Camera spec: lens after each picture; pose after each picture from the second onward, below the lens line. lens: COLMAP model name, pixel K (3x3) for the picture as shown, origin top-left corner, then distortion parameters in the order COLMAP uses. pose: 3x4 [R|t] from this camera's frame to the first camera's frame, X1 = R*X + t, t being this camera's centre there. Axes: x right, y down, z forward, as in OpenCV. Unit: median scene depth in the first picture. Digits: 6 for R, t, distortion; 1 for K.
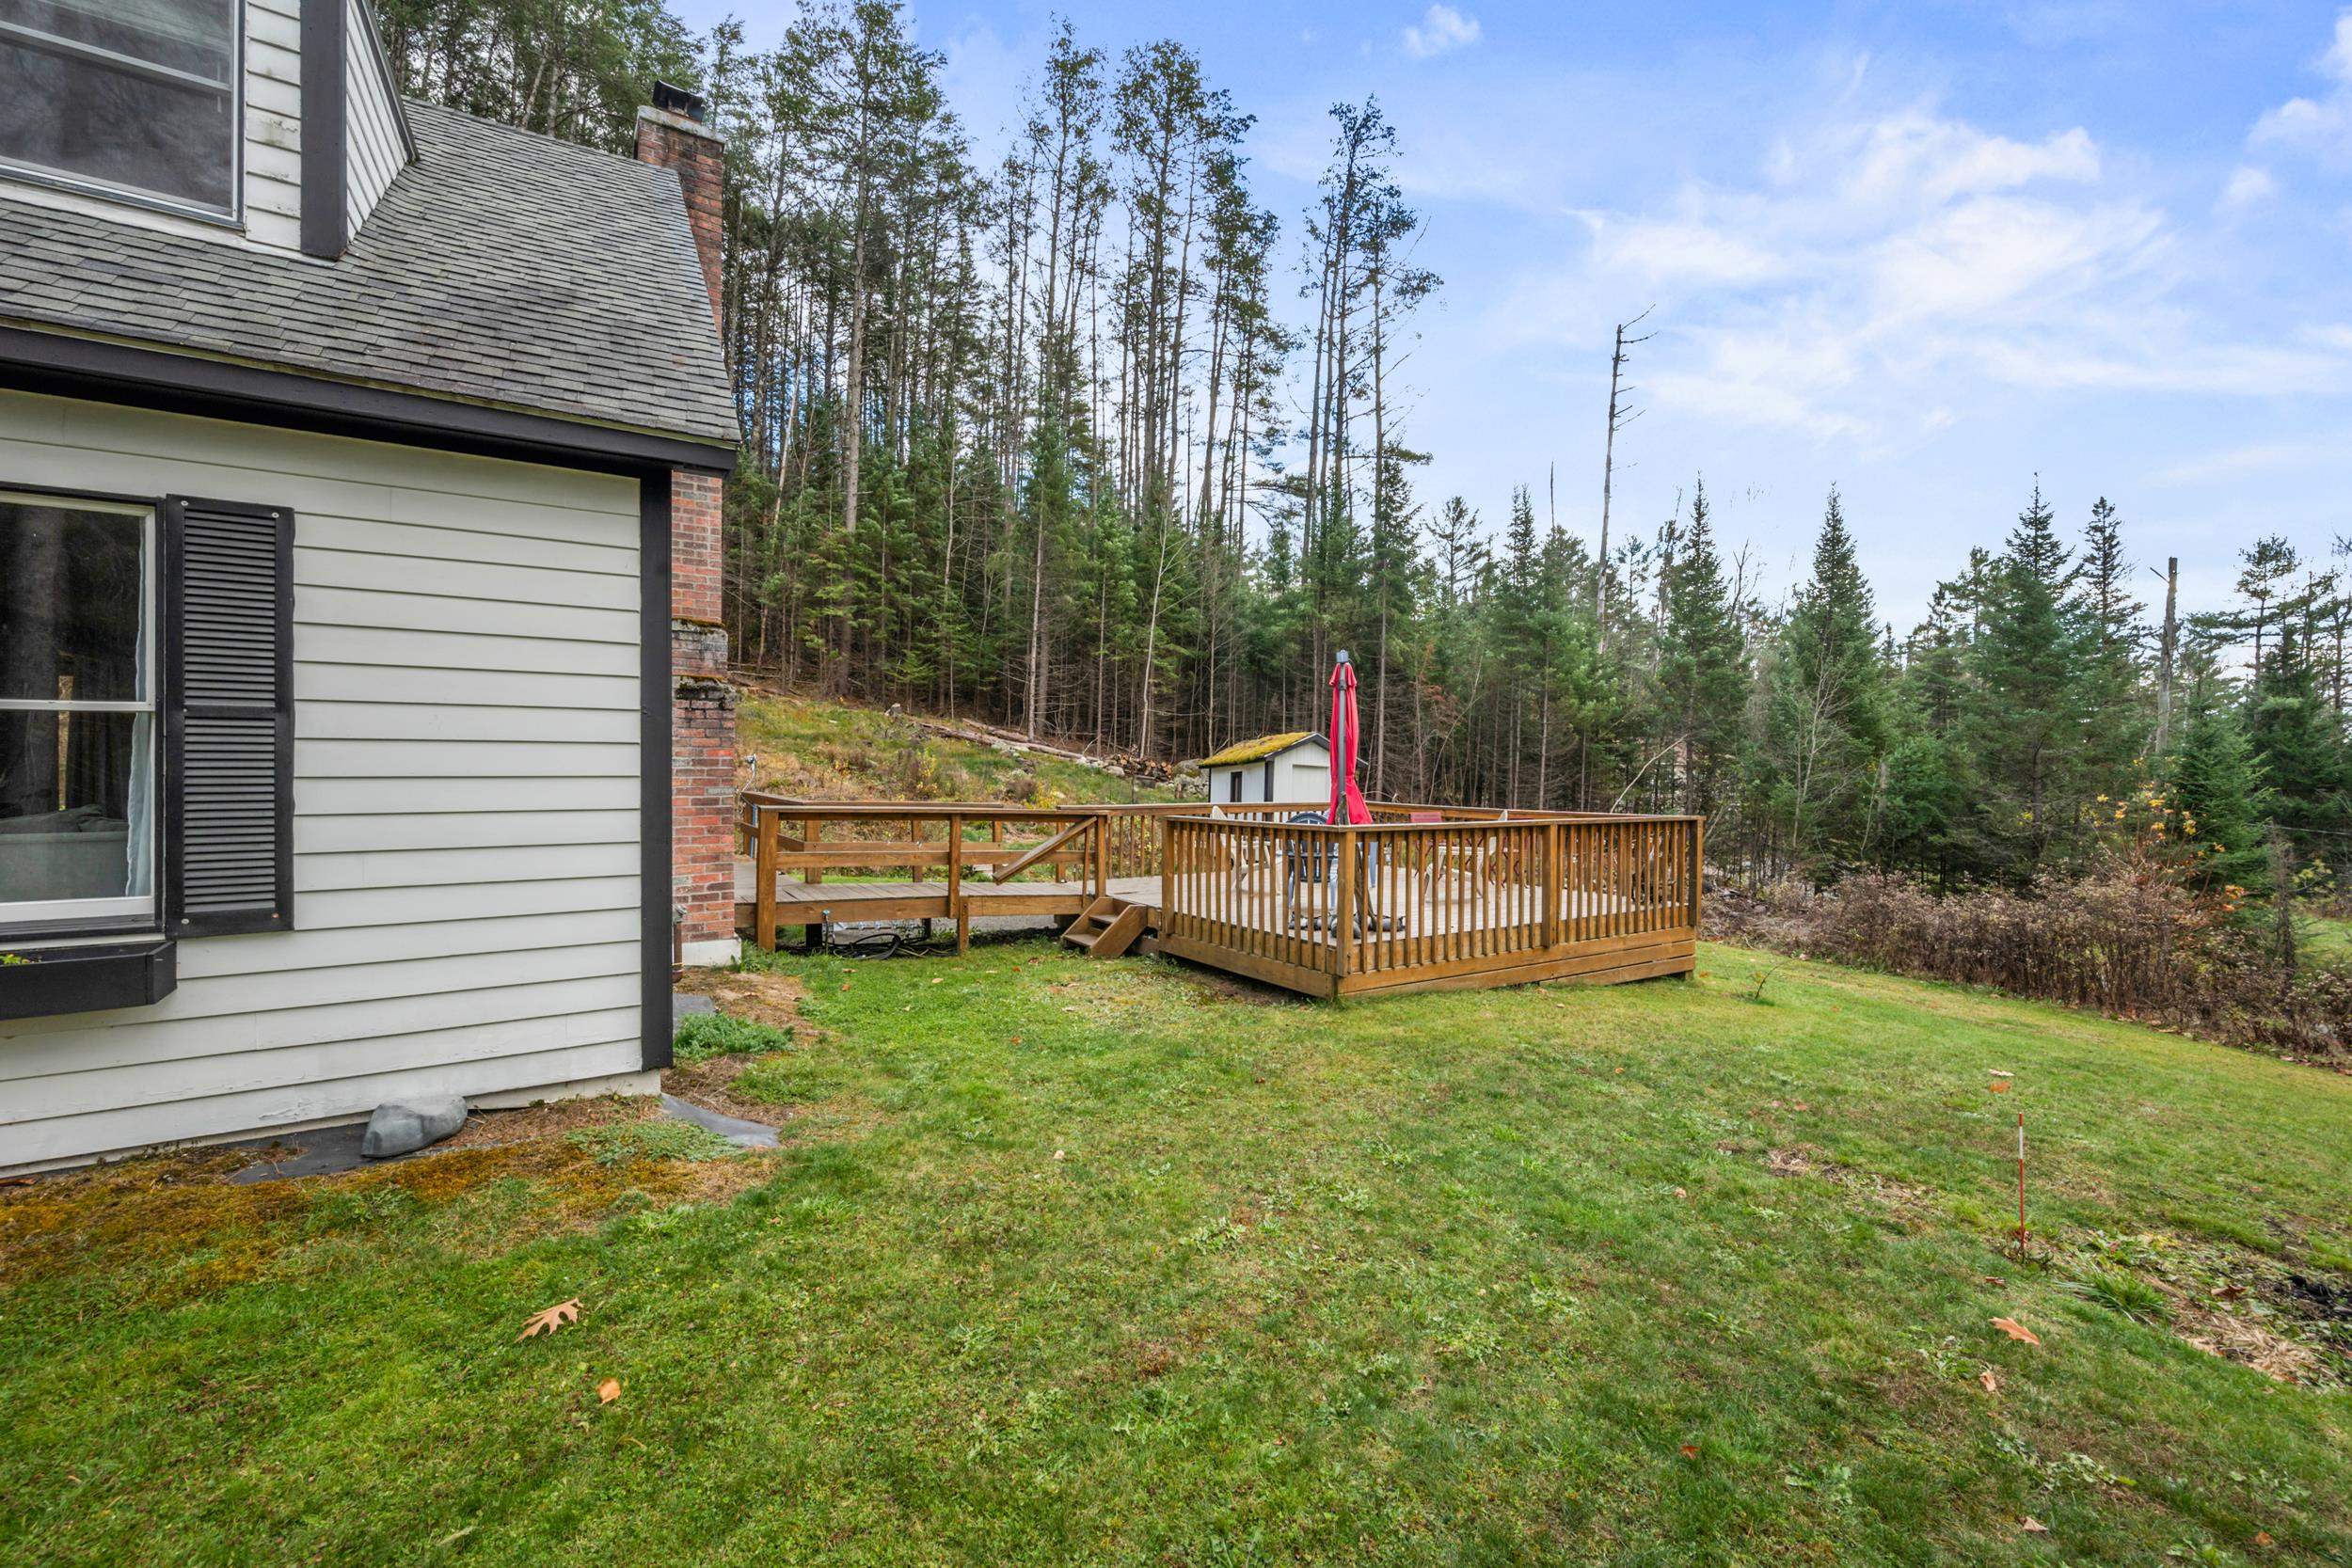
lens RADIAL K [[931.4, 0, 1173.0], [0, 931.4, 777.8], [0, 0, 1]] dist [-0.003197, 0.000897]
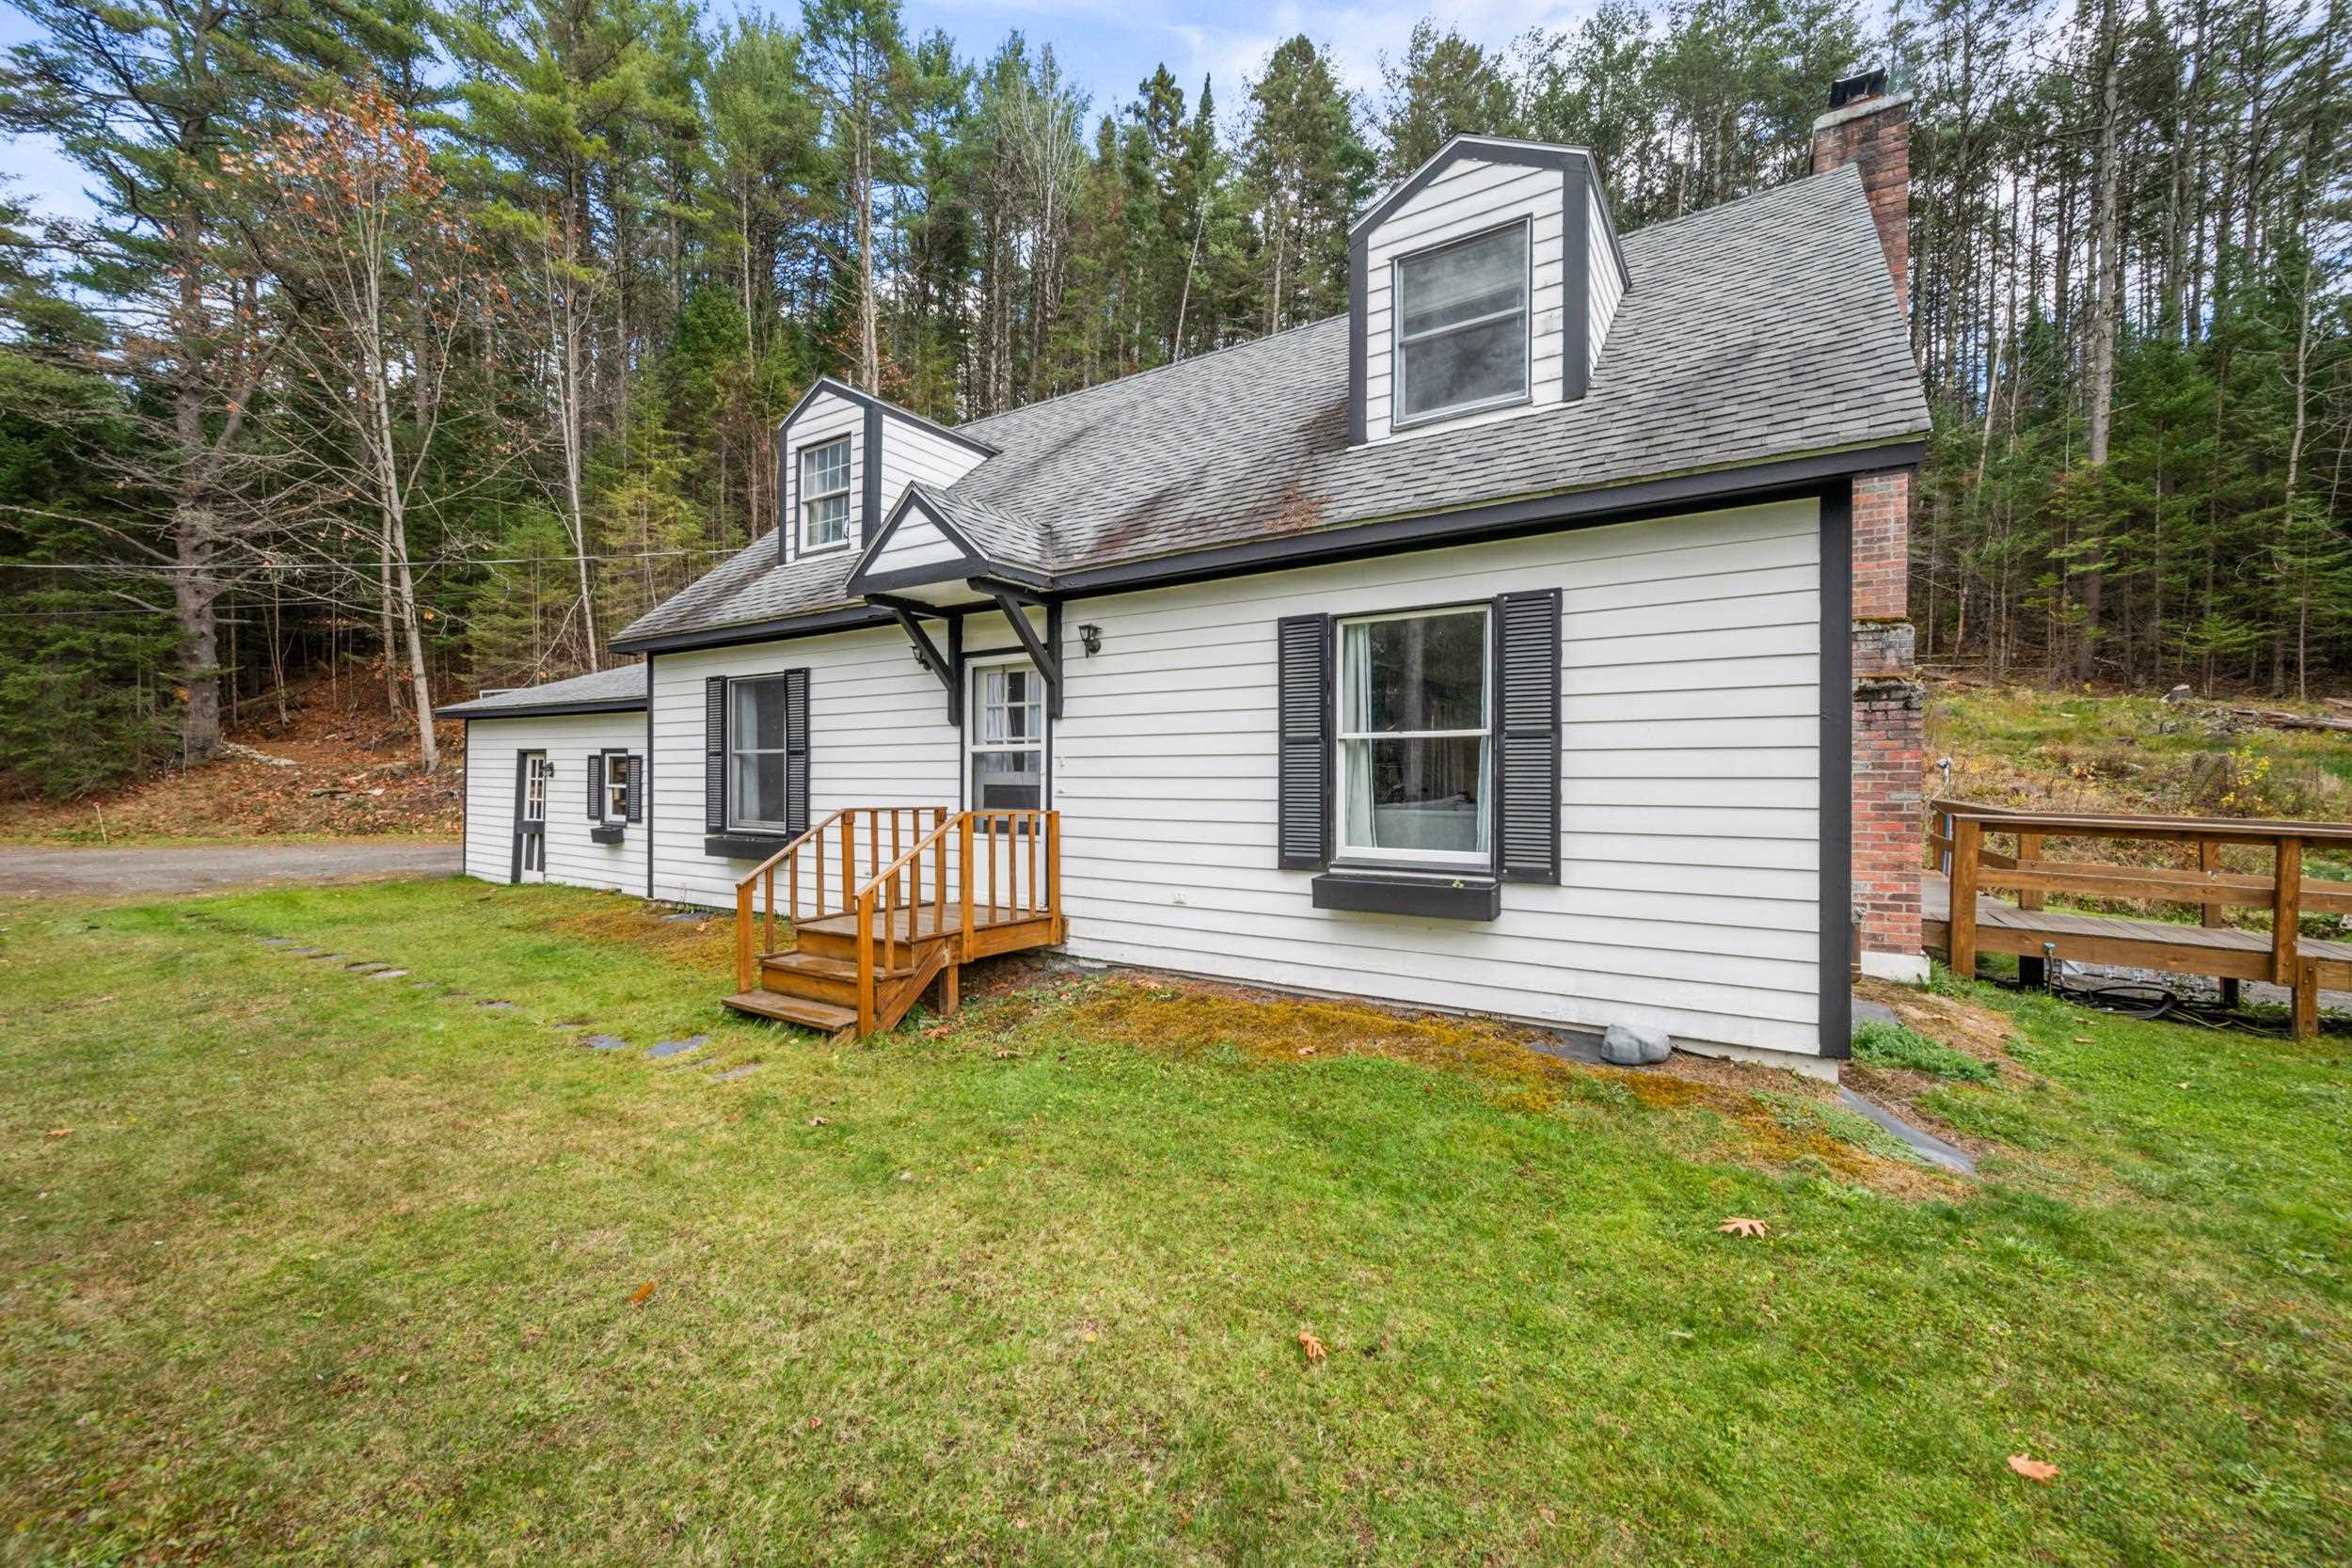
lens RADIAL K [[931.4, 0, 1173.0], [0, 931.4, 777.8], [0, 0, 1]] dist [-0.003197, 0.000897]
pose [[0.437250, 0.000542, -0.899340, 0.055822], [-0.008089, 0.999962, -0.003330, 0.007465], [0.899304, 0.008731, 0.437238, -0.119897]]
